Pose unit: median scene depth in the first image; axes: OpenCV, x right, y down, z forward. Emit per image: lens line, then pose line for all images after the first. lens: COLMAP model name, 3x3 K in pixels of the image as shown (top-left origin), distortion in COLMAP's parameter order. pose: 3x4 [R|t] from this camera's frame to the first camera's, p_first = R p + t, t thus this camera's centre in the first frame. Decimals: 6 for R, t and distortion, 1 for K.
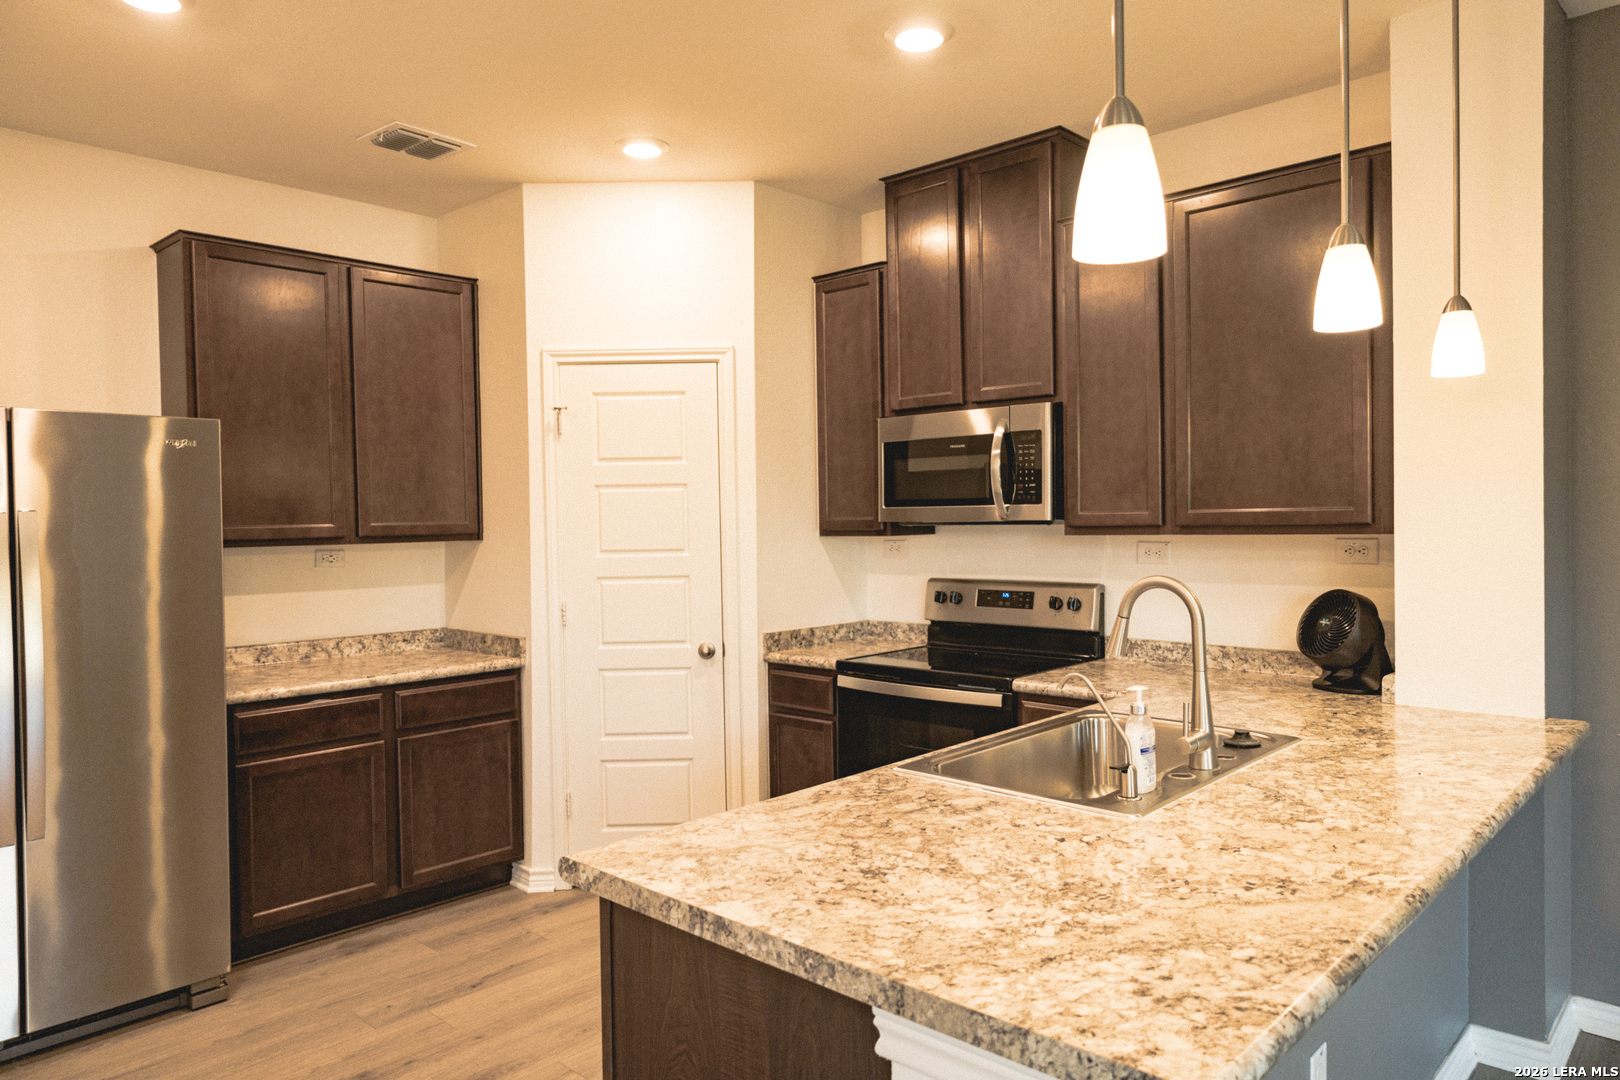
lens RADIAL K [[1062.2, 0, 812.2], [0, 1062.2, 535.9], [0, 0, 1]] dist [-0.005906, -0.003755]
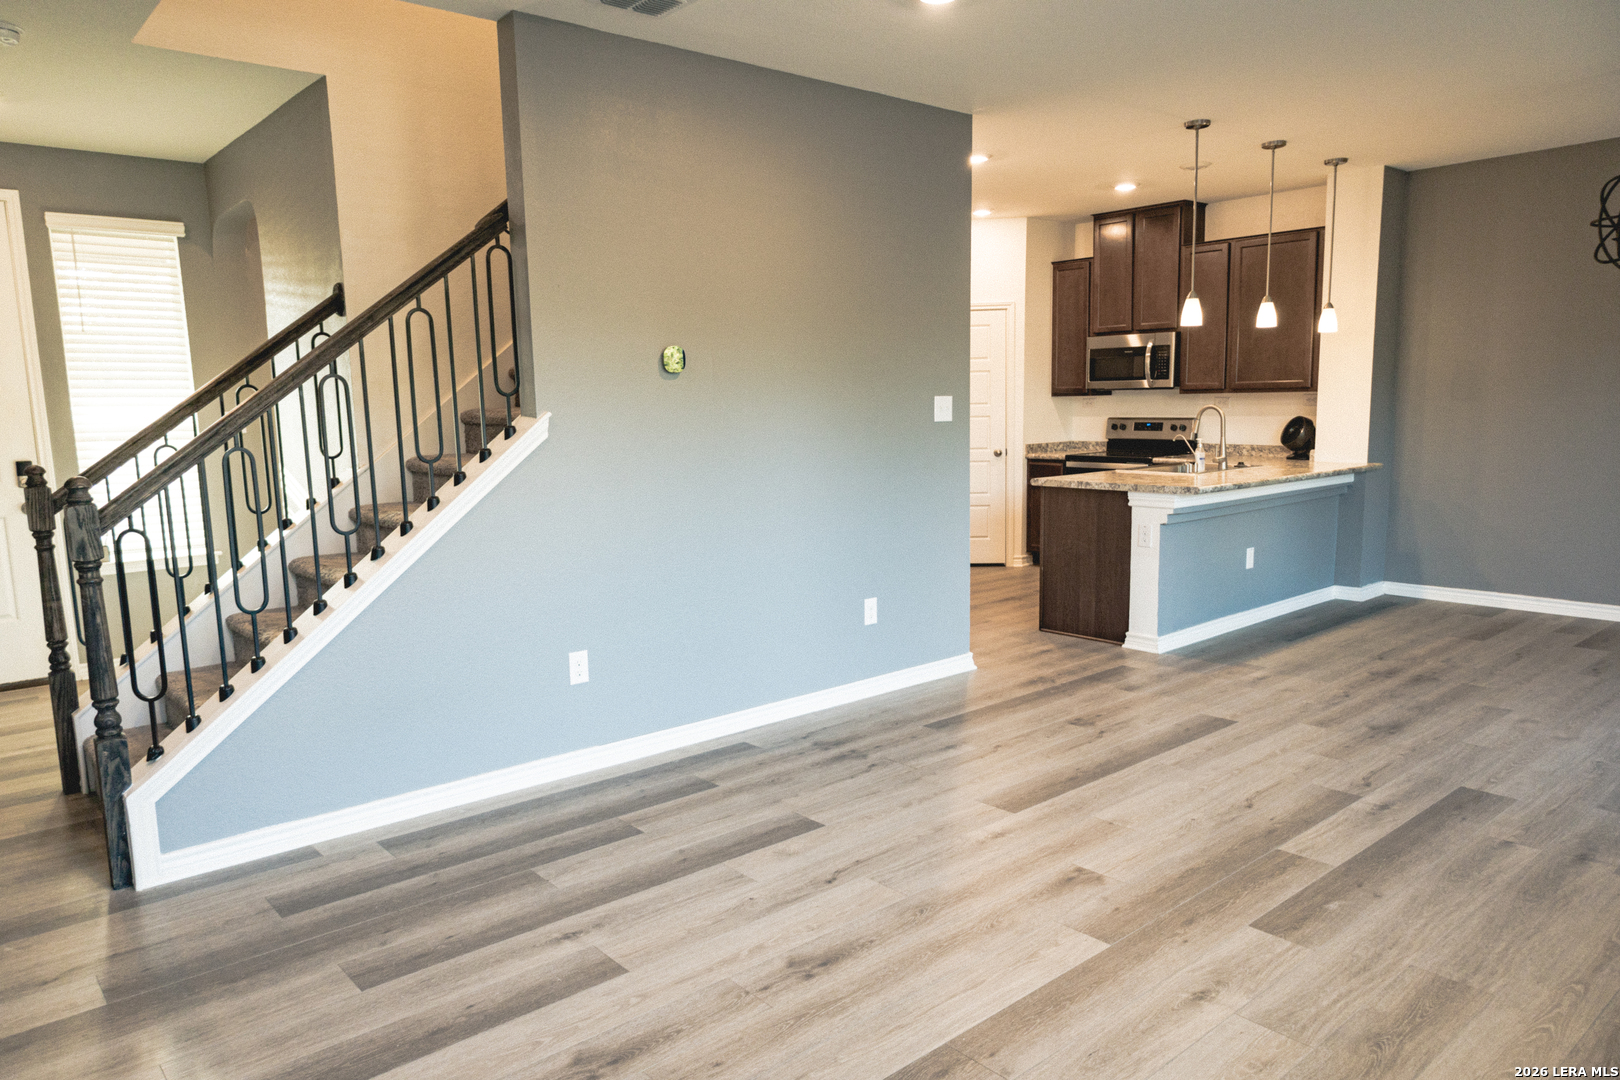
lens RADIAL K [[1062.2, 0, 807.3], [0, 1062.2, 545.4], [0, 0, 1]] dist [-0.005906, -0.003755]
pose [[0.994600, 0.008841, -0.103403, -0.264434], [0.004377, 0.991905, 0.126908, 0.025186], [0.103688, -0.126675, 0.986510, -1.140692]]
